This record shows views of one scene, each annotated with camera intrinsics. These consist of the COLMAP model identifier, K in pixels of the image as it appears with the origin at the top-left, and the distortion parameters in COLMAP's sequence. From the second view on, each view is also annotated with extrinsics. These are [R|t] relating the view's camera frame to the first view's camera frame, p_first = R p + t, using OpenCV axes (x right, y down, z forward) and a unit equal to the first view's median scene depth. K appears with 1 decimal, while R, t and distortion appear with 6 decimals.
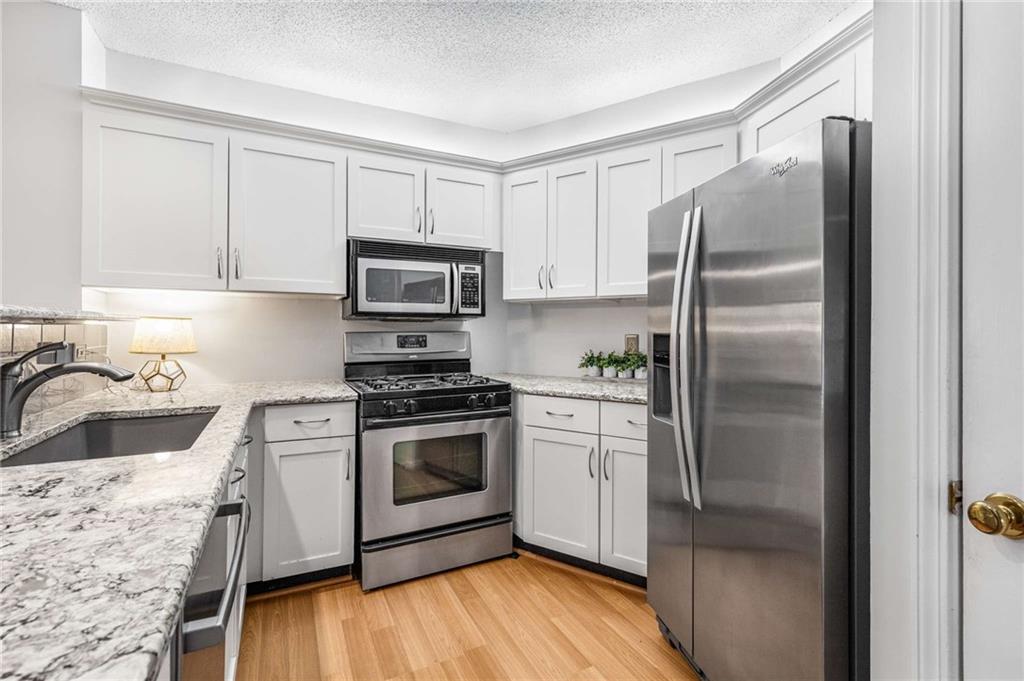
lens RADIAL K [[507.0, 0, 529.2], [0, 507.0, 331.3], [0, 0, 1]] dist [0.009674, -0.002311]
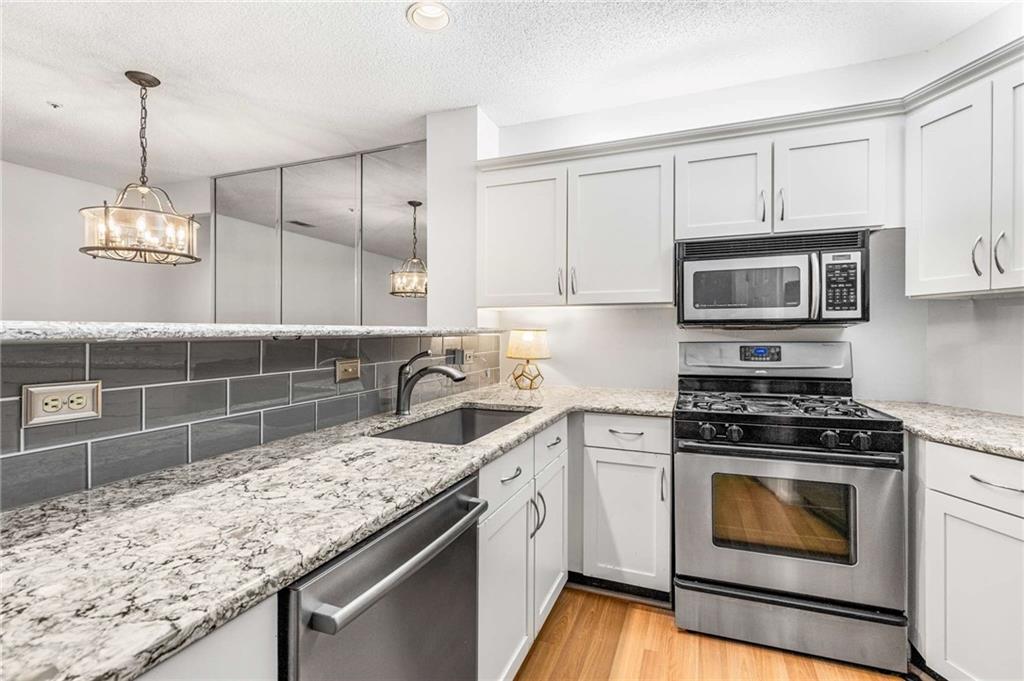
lens RADIAL K [[484.2, 0, 487.3], [0, 484.2, 336.2], [0, 0, 1]] dist [0.005527, -0.002686]
pose [[0.628595, -0.000136, -0.777733, 0.131634], [0.001716, 0.999998, 0.001212, -0.012404], [0.777731, -0.002096, 0.628593, 0.183374]]
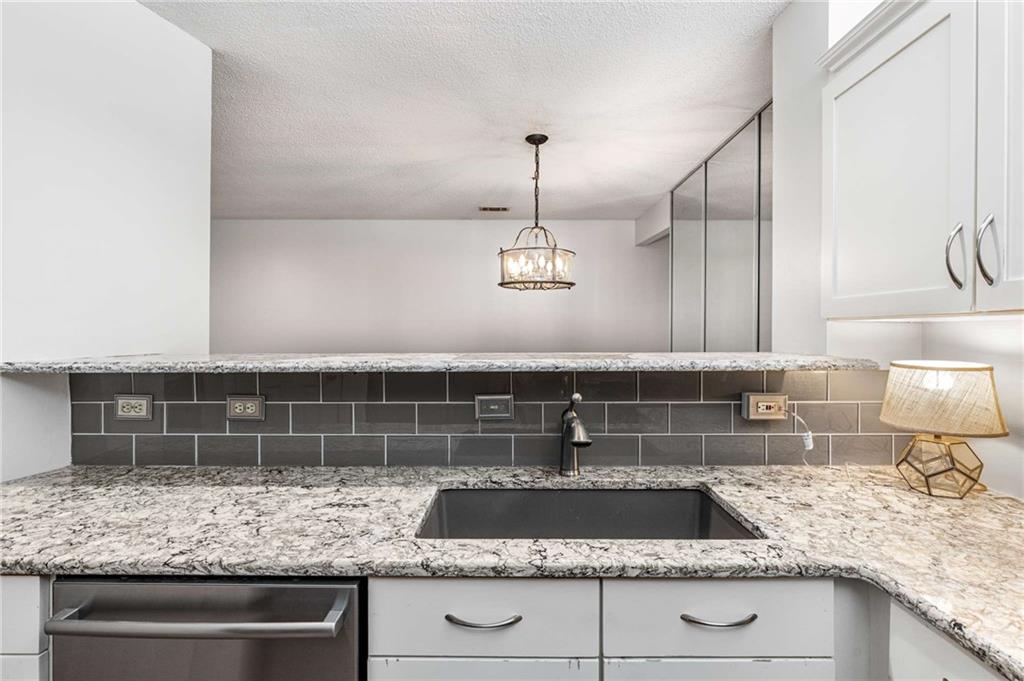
lens RADIAL K [[484.2, 0, 514.1], [0, 484.2, 333.7], [0, 0, 1]] dist [0.005527, -0.002686]
pose [[-0.476062, -0.001644, -0.879410, -0.017388], [-0.001847, 0.999998, -0.000870, -0.059983], [0.879410, 0.001210, -0.476064, 0.835063]]
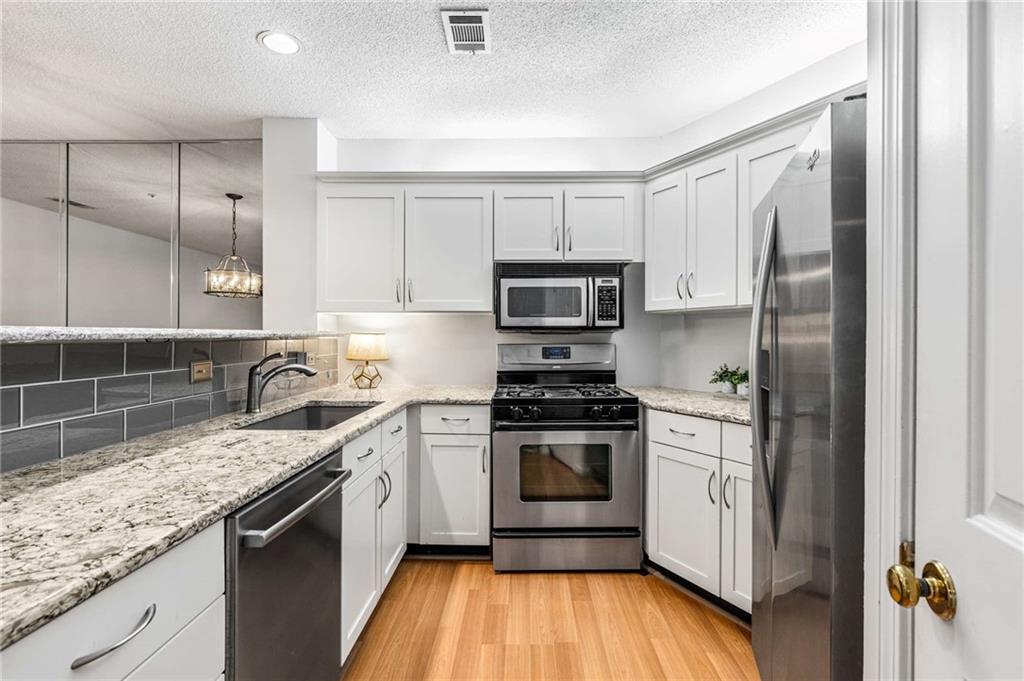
lens RADIAL K [[524.5, 0, 503.9], [0, 524.5, 339.4], [0, 0, 1]] dist [-0.005203, -0.001963]
pose [[0.870846, -0.000465, -0.491556, 0.263049], [0.001066, 0.999999, 0.000942, -0.011468], [0.491555, -0.001345, 0.870845, -0.015663]]
